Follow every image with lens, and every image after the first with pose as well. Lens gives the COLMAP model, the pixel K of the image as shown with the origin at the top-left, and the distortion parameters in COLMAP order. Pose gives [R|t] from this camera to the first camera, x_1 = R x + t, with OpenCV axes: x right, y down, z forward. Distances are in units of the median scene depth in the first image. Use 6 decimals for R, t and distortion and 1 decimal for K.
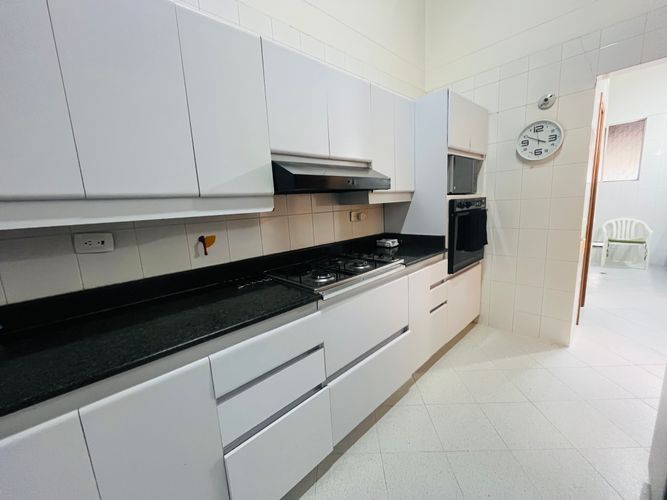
lens RADIAL K [[267.7, 0, 334.4], [0, 267.7, 248.6], [0, 0, 1]] dist [0.001518, 0.000687]
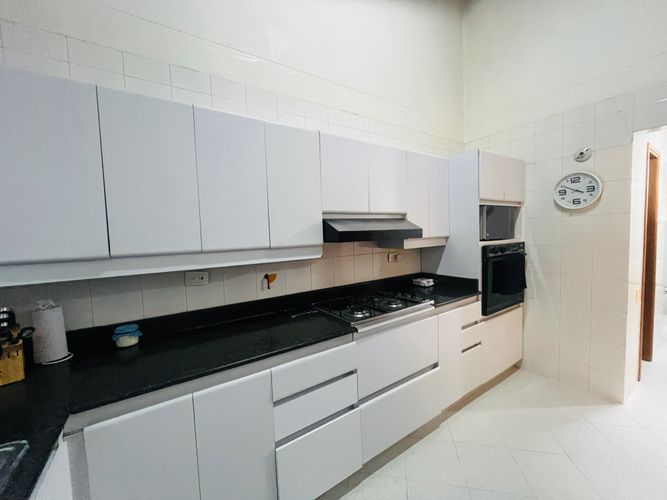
lens RADIAL K [[267.7, 0, 336.1], [0, 267.7, 250.7], [0, 0, 1]] dist [0.001518, 0.000687]
pose [[0.985467, 0.030294, -0.167147, 0.036762], [-0.045910, 0.994850, -0.090368, -0.045274], [0.163548, 0.096728, 0.981782, -0.176091]]
